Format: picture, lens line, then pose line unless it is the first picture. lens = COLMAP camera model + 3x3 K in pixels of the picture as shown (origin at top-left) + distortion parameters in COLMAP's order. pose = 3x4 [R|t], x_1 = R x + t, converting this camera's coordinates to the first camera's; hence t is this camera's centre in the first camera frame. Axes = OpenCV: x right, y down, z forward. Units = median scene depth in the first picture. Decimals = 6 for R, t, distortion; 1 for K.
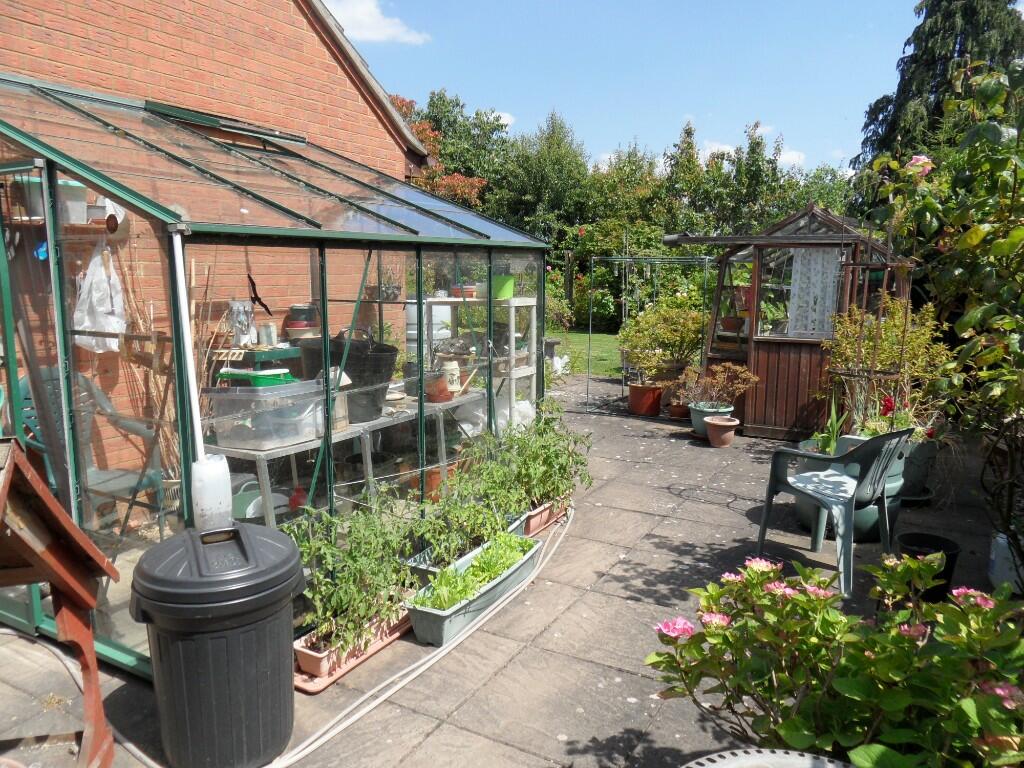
lens RADIAL K [[760.1, 0, 509.0], [0, 760.1, 387.8], [0, 0, 1]] dist [-0.031260, 0.033781]
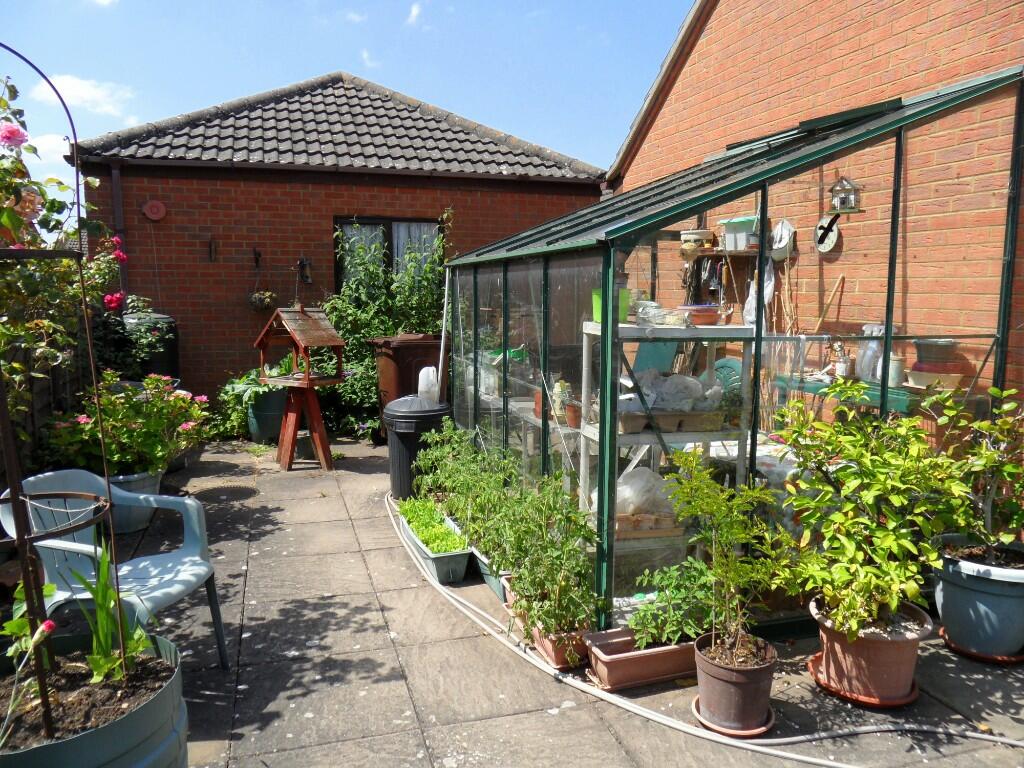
lens RADIAL K [[760.1, 0, 509.0], [0, 760.1, 387.8], [0, 0, 1]] dist [-0.031260, 0.033781]
pose [[-0.689289, 0.087391, -0.719197, 0.630720], [-0.119603, 0.965351, 0.231931, -0.236217], [0.714546, 0.245885, -0.654954, 1.581100]]
